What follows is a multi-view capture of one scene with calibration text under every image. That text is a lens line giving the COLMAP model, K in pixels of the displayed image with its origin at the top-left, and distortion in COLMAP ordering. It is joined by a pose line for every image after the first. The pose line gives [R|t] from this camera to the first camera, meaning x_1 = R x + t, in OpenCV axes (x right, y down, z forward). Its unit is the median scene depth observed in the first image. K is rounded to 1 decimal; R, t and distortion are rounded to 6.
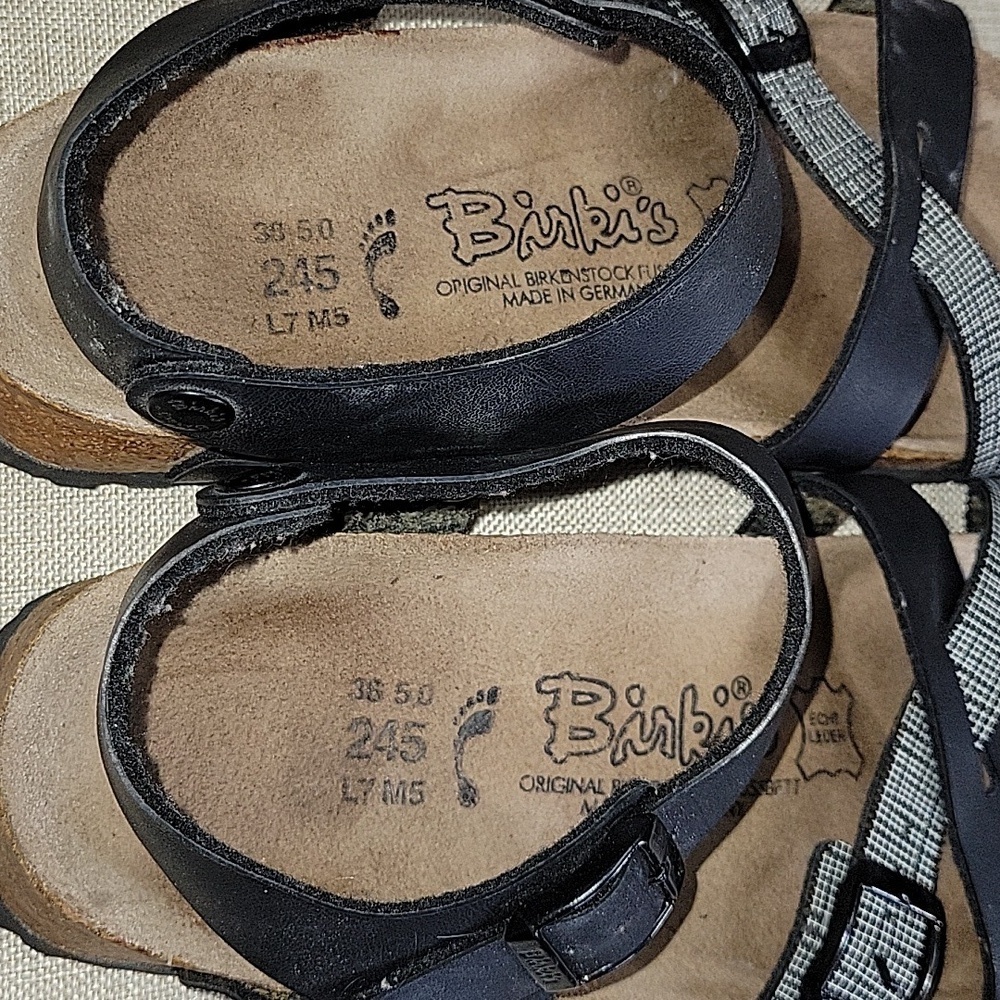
lens RADIAL K [[1691.4, 0, 511.6], [0, 1691.4, 474.0], [0, 0, 1]] dist [-0.002966, 0.094900]
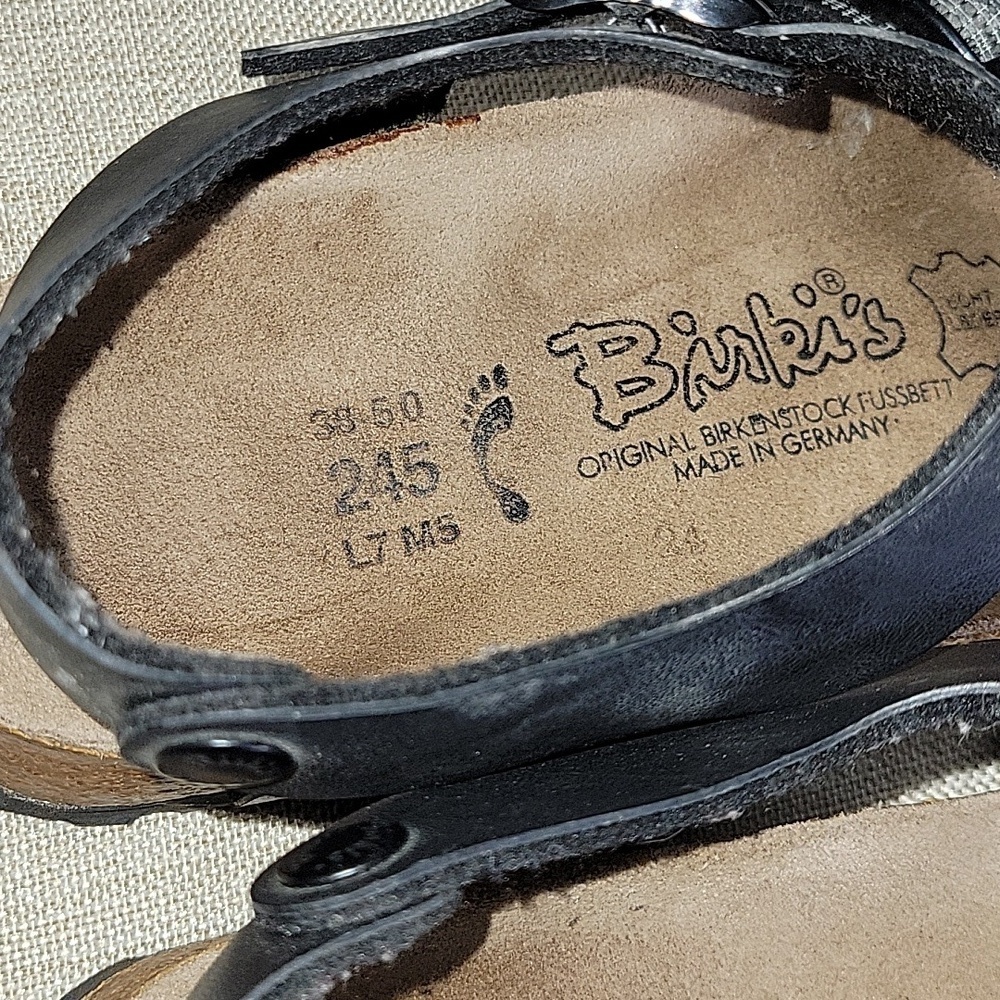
lens RADIAL K [[1693.1, 0, 499.9], [0, 1693.1, 477.9], [0, 0, 1]] dist [-0.016556, 0.151283]
pose [[0.988096, -0.127923, -0.085450, -0.016626], [0.124756, 0.991321, -0.041446, -0.079689], [0.090010, 0.030292, 0.995480, 0.295172]]
